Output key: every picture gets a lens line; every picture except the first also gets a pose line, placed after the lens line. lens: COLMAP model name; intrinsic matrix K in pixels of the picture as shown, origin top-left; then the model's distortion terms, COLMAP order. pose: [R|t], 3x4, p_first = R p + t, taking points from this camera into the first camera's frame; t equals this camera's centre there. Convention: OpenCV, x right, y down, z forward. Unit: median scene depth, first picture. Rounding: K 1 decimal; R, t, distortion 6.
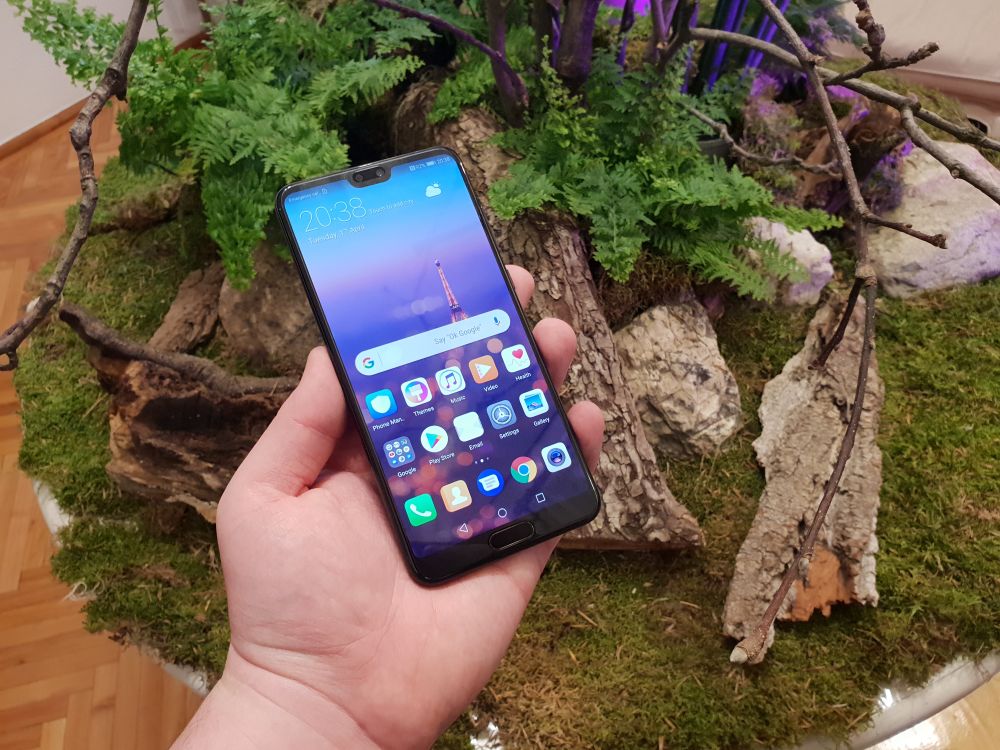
lens RADIAL K [[777.3, 0, 505.7], [0, 777.3, 379.5], [0, 0, 1]] dist [0.005786, -0.026268]
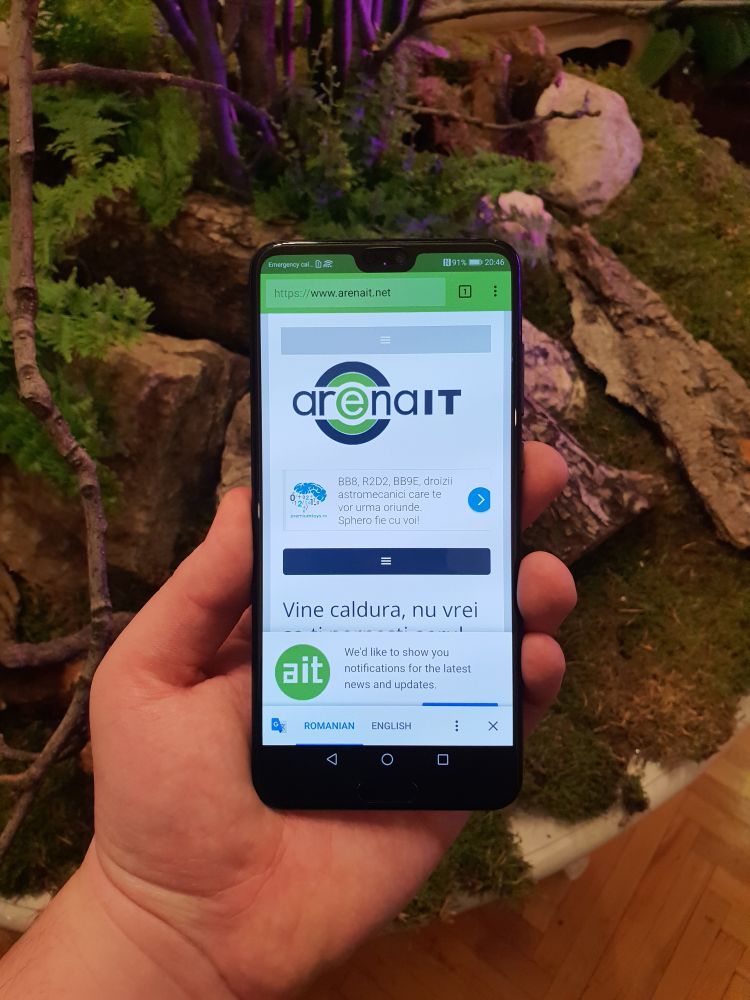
lens RADIAL K [[777.3, 0, 351.3], [0, 777.3, 500.3], [0, 0, 1]] dist [0.005786, -0.026268]
pose [[0.786872, -0.507694, 0.350827, -0.404212], [0.471926, 0.861357, 0.188013, -0.155221], [-0.397640, 0.017622, 0.917372, 0.188288]]
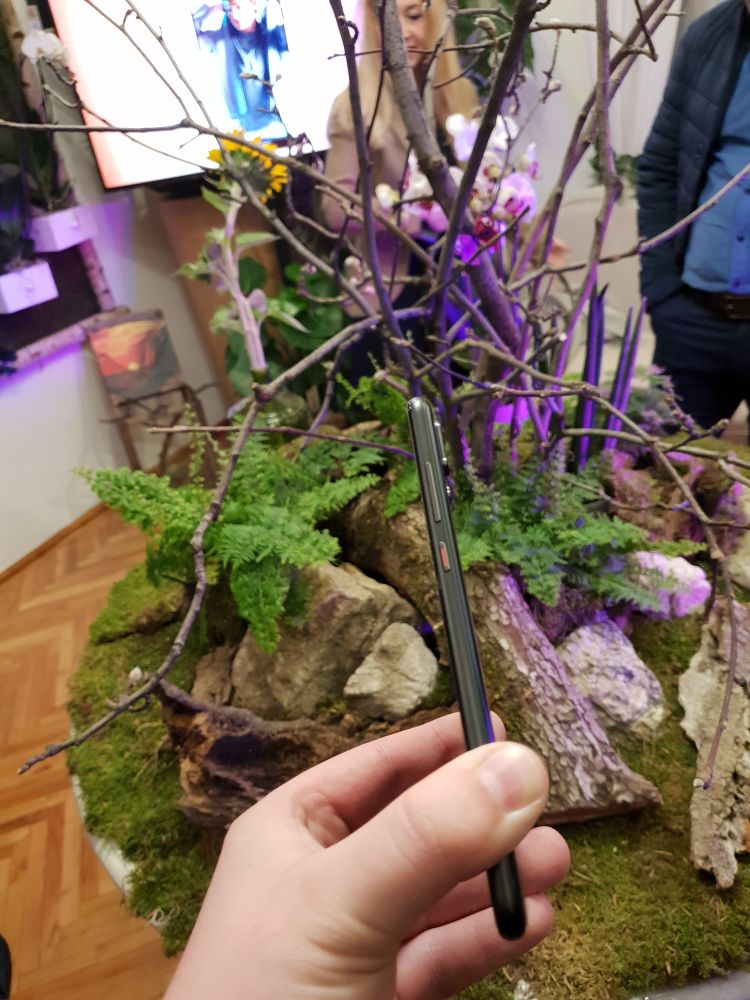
lens RADIAL K [[777.3, 0, 375.3], [0, 777.3, 494.5], [0, 0, 1]] dist [0.005786, -0.026268]
pose [[0.991254, -0.131960, 0.001572, -0.122913], [0.123933, 0.926733, -0.354694, 0.125012], [0.045349, 0.351786, 0.934981, -0.318604]]
